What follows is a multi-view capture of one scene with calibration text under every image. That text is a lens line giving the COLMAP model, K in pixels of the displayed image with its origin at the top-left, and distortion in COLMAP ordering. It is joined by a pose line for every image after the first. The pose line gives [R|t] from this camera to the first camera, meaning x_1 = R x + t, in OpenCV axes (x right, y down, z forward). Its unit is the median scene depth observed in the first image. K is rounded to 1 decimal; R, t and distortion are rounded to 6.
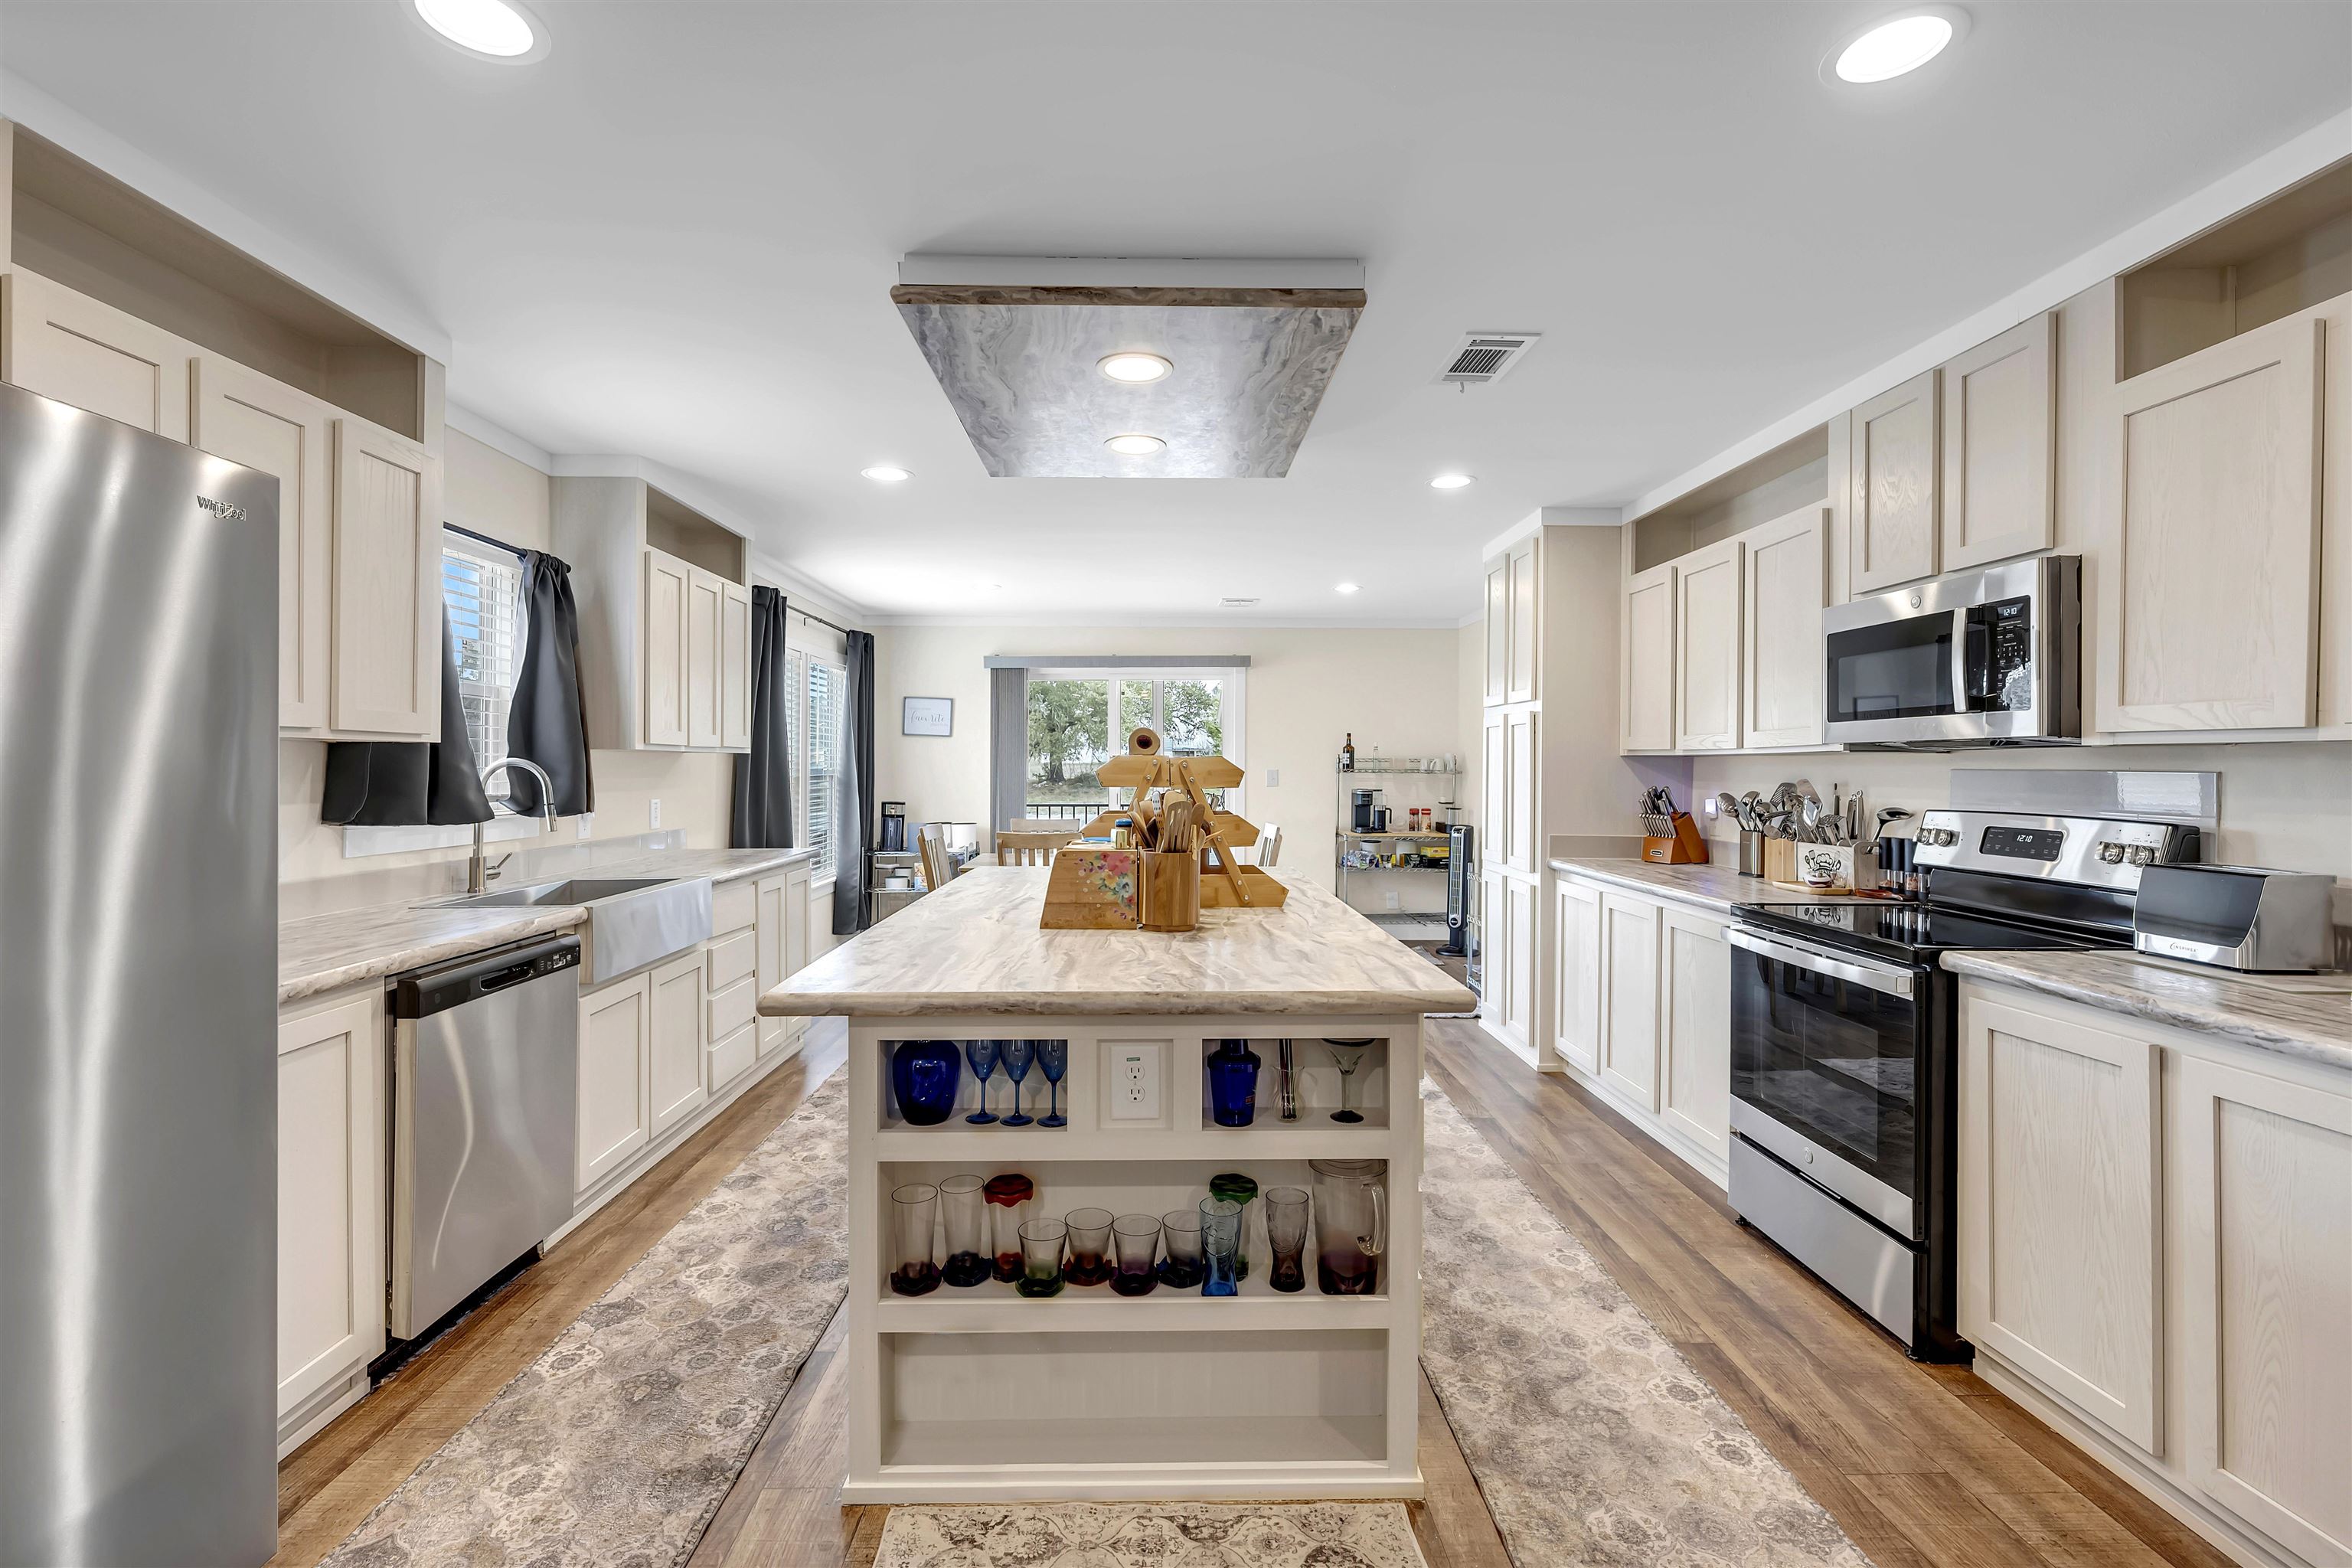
lens RADIAL K [[1032.5, 0, 1170.5], [0, 1032.5, 774.7], [0, 0, 1]] dist [0.000019, 0.000086]
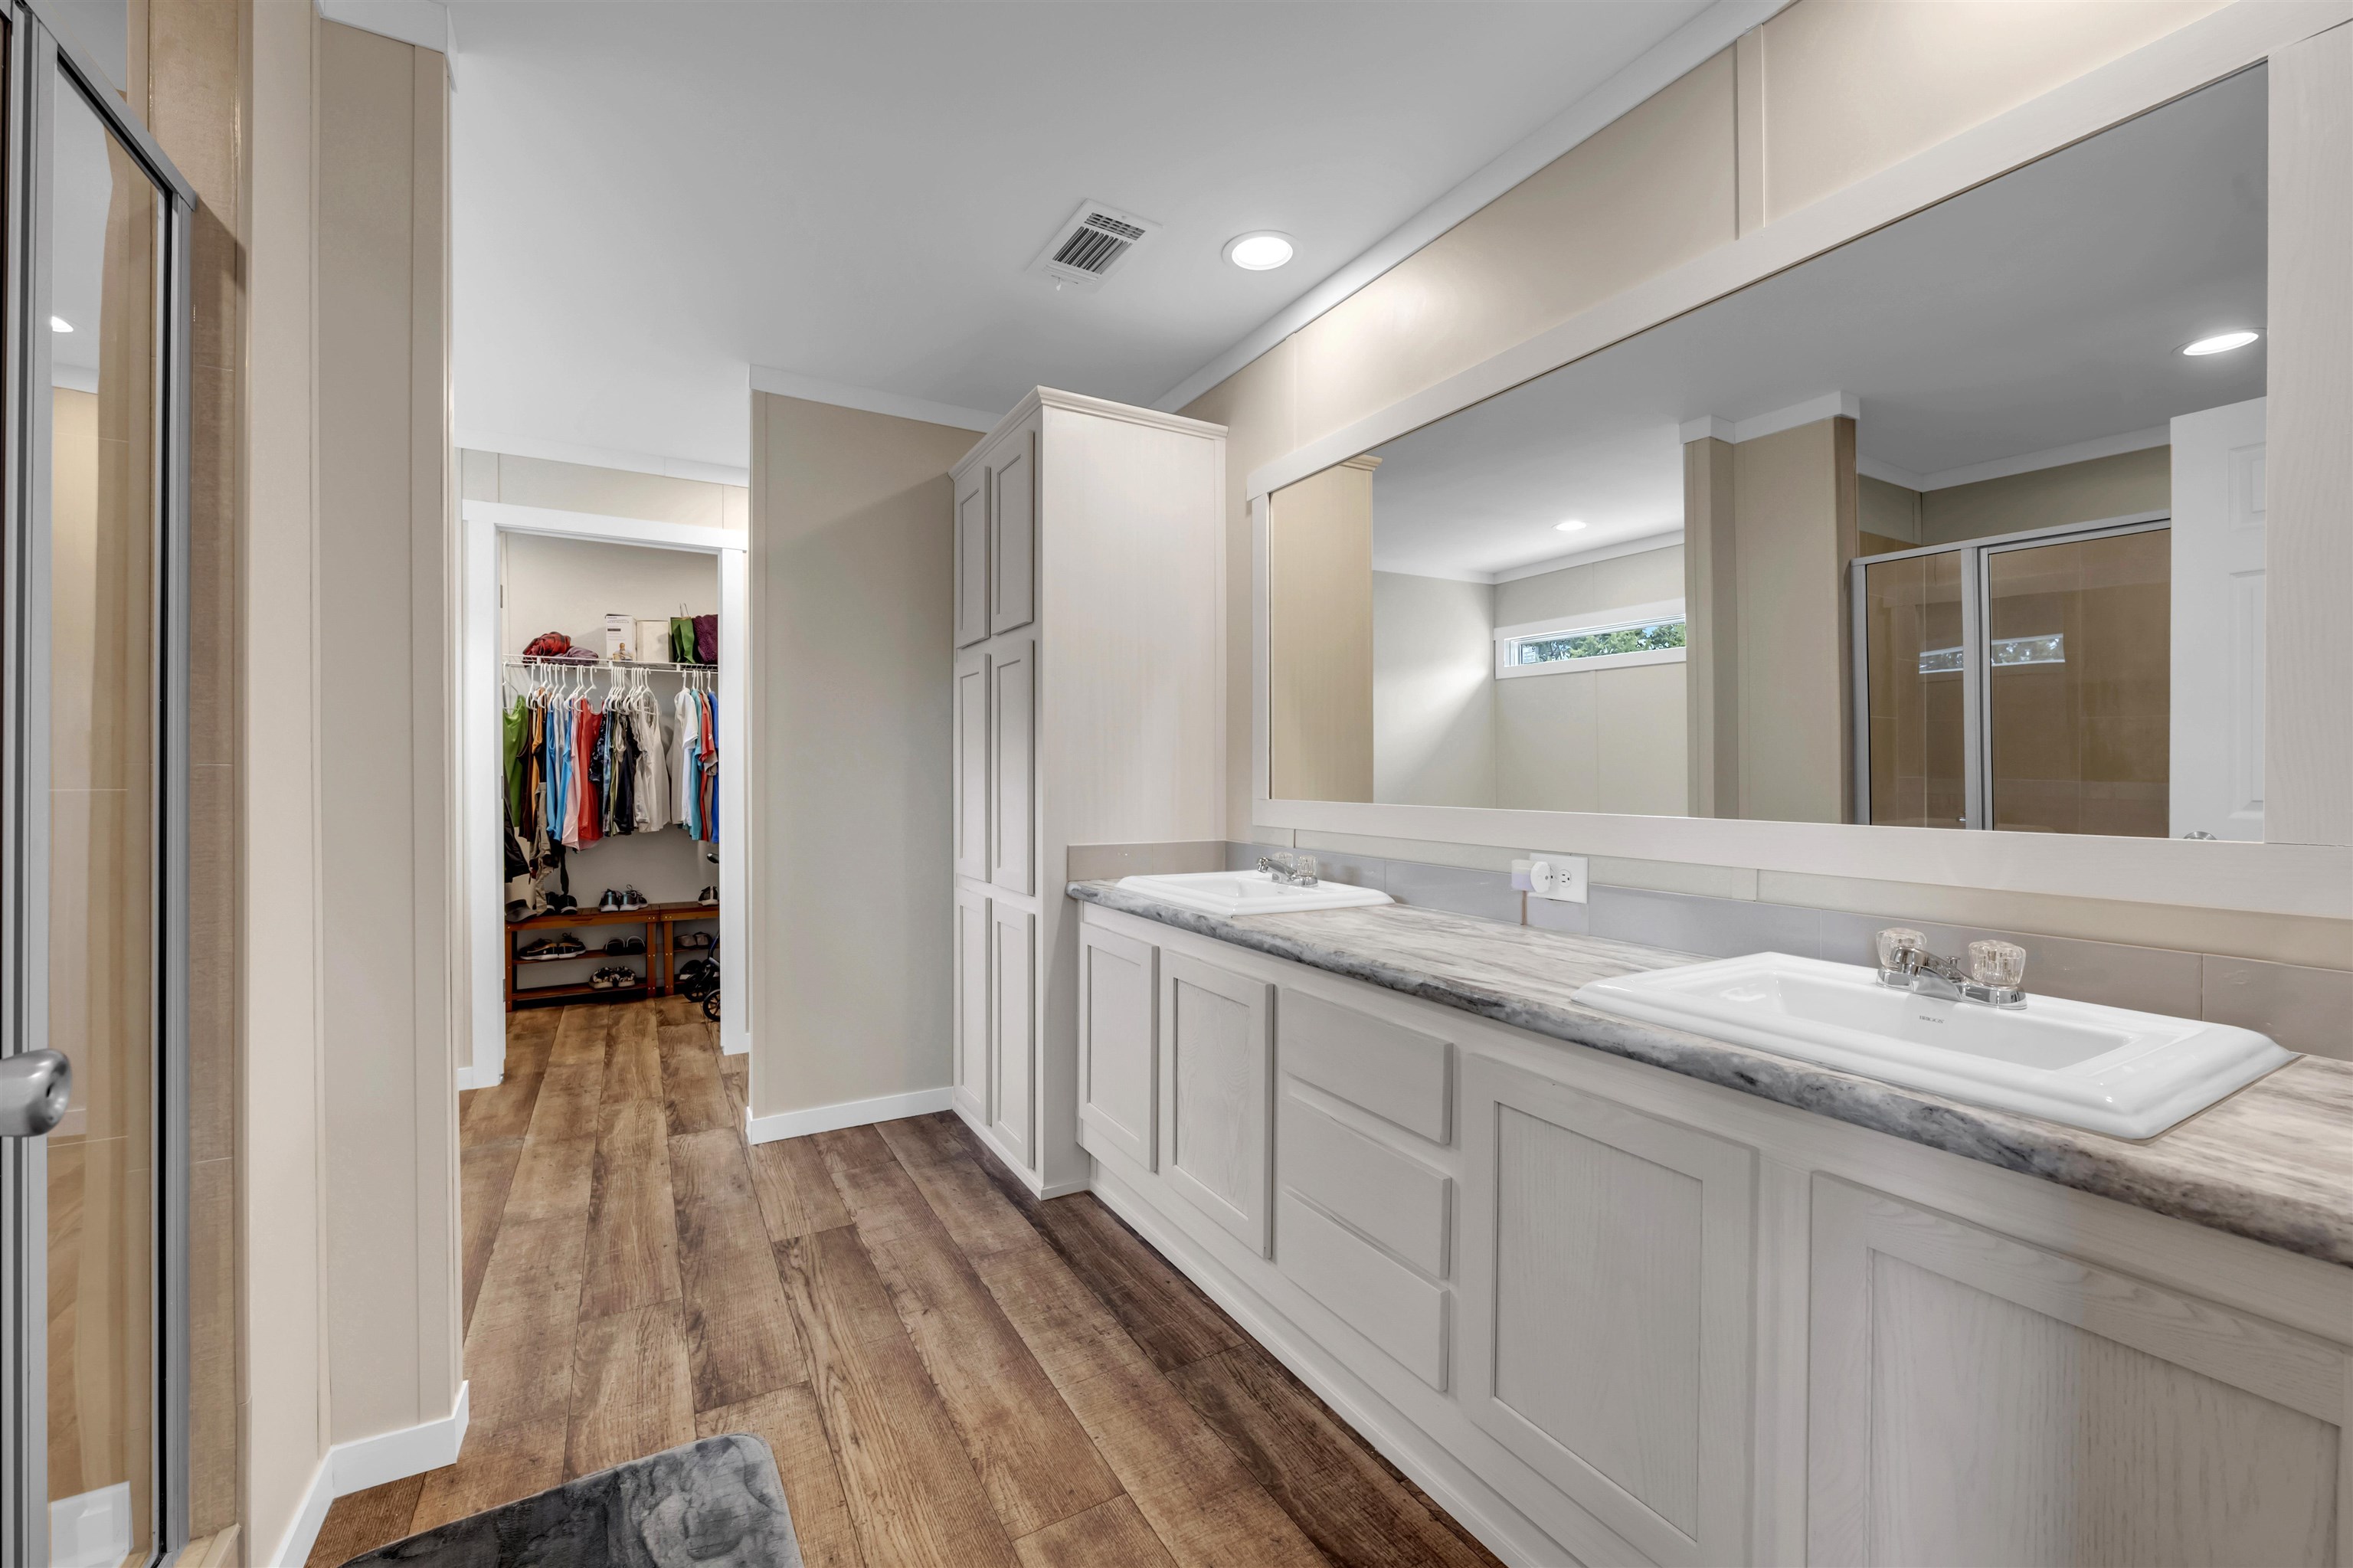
lens RADIAL K [[937.1, 0, 1176.5], [0, 937.1, 784.0], [0, 0, 1]] dist [-0.000473, 0.000049]
pose [[-0.871852, 0.003541, -0.489757, 0.484783], [-0.003675, 0.999898, 0.013771, 0.040922], [0.489756, 0.013806, -0.871750, 2.791589]]
